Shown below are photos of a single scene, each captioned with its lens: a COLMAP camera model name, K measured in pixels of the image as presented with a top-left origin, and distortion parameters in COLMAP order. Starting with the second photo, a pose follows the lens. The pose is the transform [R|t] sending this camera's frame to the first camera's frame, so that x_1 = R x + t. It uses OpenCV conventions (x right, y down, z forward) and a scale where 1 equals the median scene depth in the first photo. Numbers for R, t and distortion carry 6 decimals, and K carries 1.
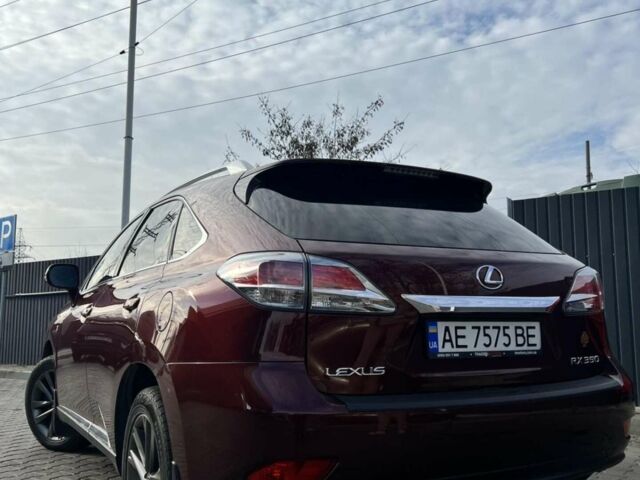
lens RADIAL K [[685.3, 0, 320.0], [0, 685.3, 240.0], [0, 0, 1]] dist [-0.009110, -0.021245]
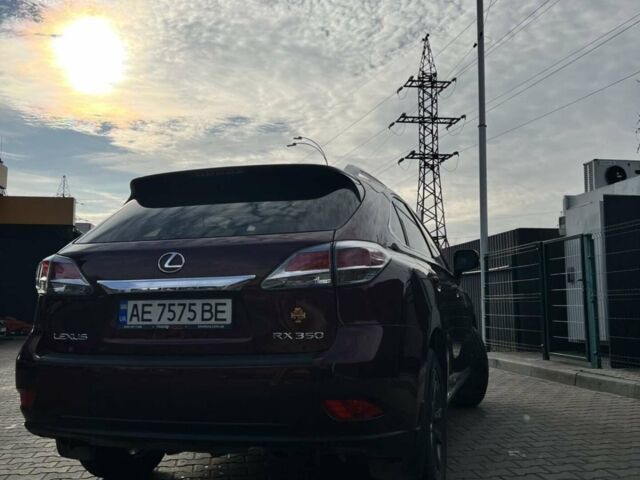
lens RADIAL K [[685.3, 0, 320.0], [0, 685.3, 240.0], [0, 0, 1]] dist [-0.009110, -0.021245]
pose [[0.639694, -0.083056, -0.764129, 1.314371], [0.107668, 0.994026, -0.017909, 0.064068], [0.761051, -0.070816, 0.644815, 0.428930]]
